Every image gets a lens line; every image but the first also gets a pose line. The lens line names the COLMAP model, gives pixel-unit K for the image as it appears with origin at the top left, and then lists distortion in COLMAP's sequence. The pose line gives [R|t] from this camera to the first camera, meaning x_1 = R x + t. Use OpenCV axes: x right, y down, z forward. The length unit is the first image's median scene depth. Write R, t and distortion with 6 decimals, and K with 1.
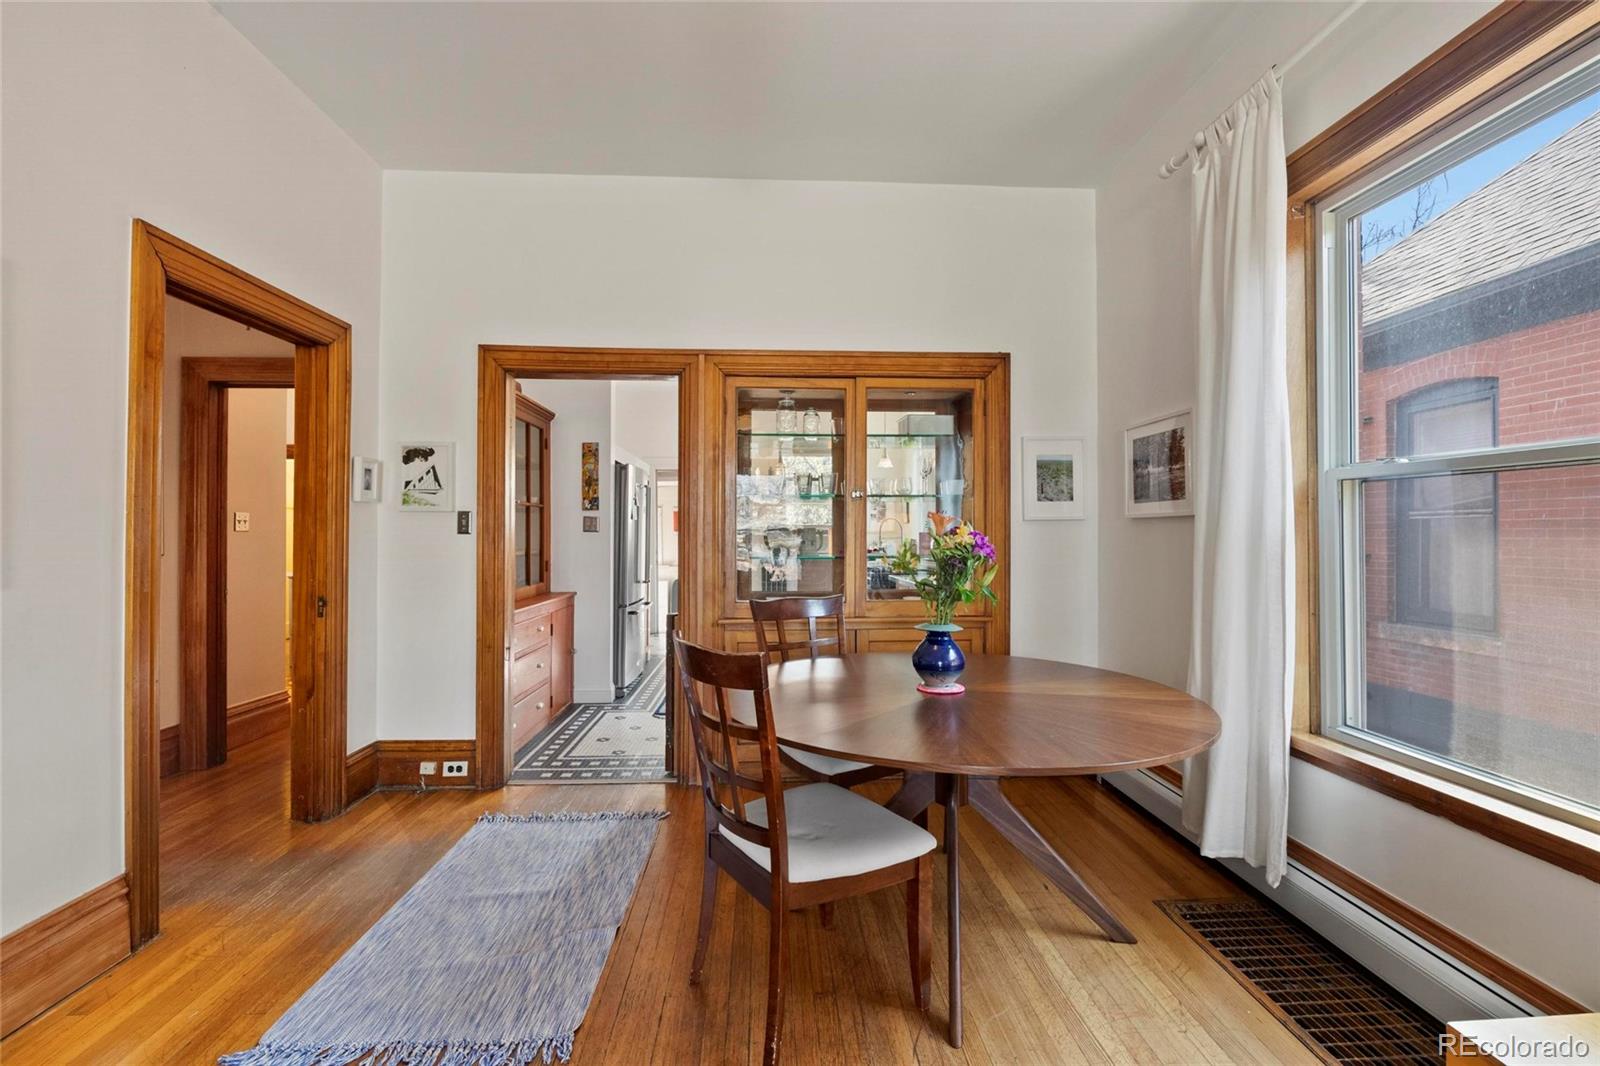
lens RADIAL K [[704.6, 0, 807.2], [0, 704.6, 531.0], [0, 0, 1]] dist [-0.007232, -0.000940]
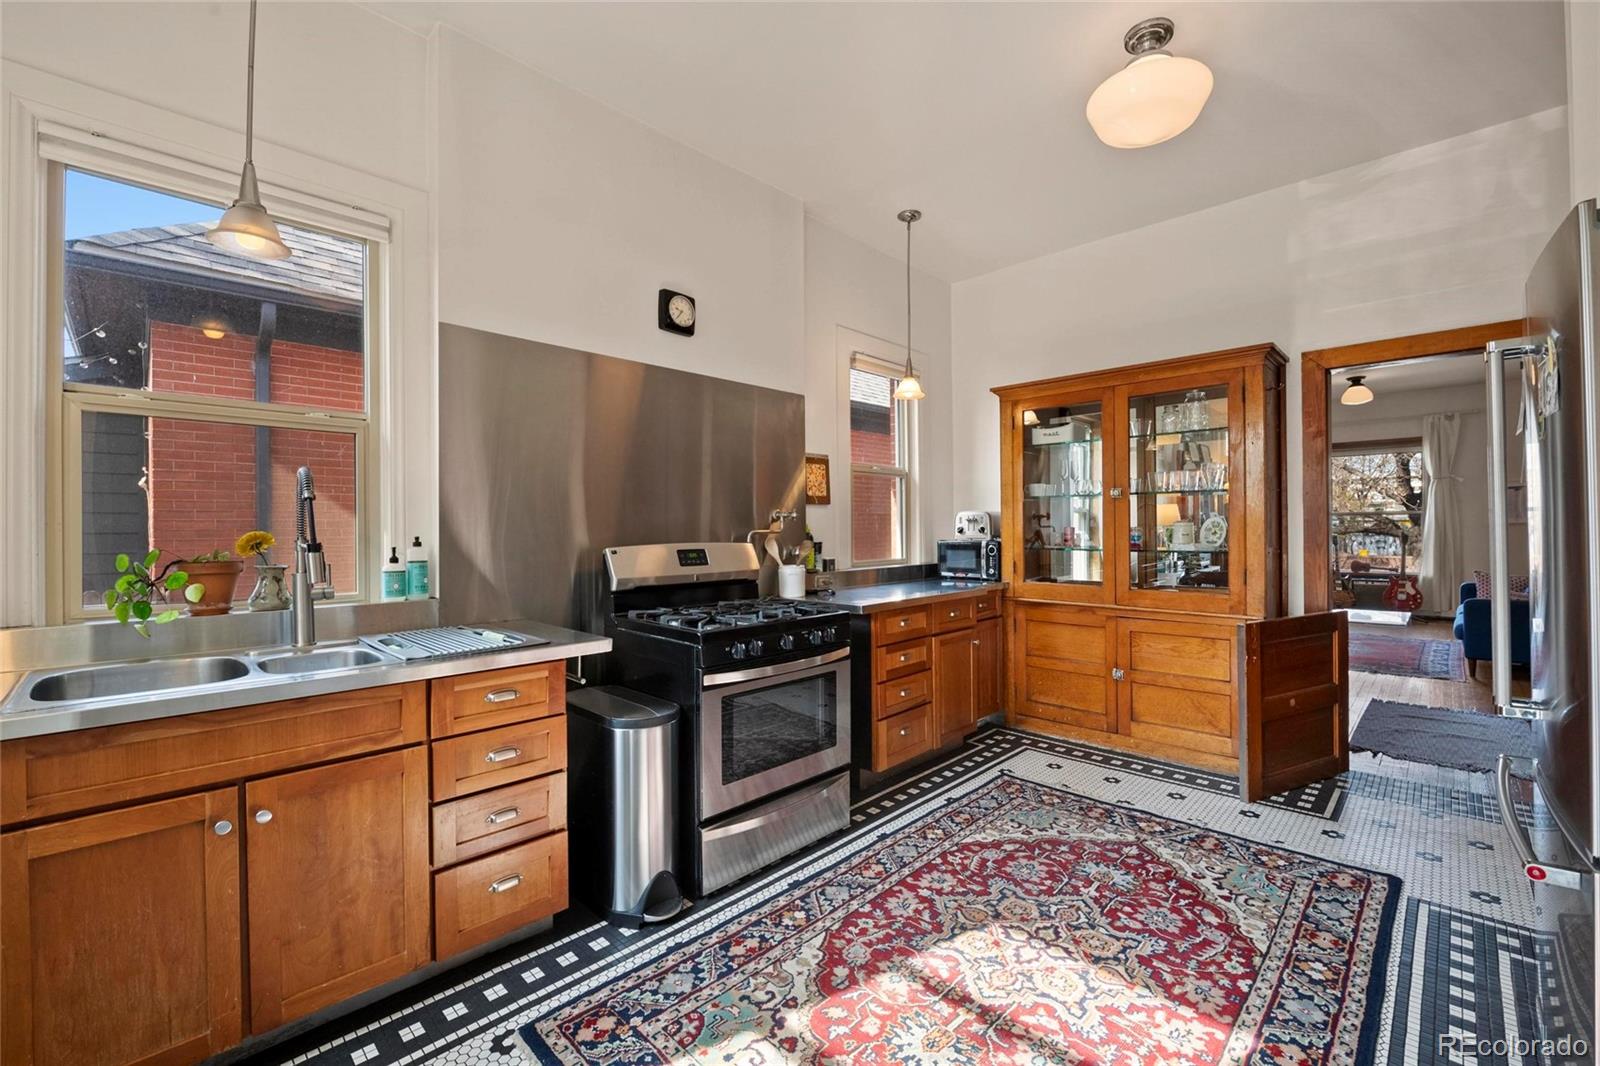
lens RADIAL K [[663.5, 0, 800.0], [0, 663.5, 533.0], [0, 0, 1]] dist [-0.017804, 0.000154]
pose [[-0.664687, 0.003280, 0.747115, -0.383196], [0.004563, 0.999990, -0.000330, 0.010395], [-0.747108, 0.003190, -0.664695, 2.221195]]
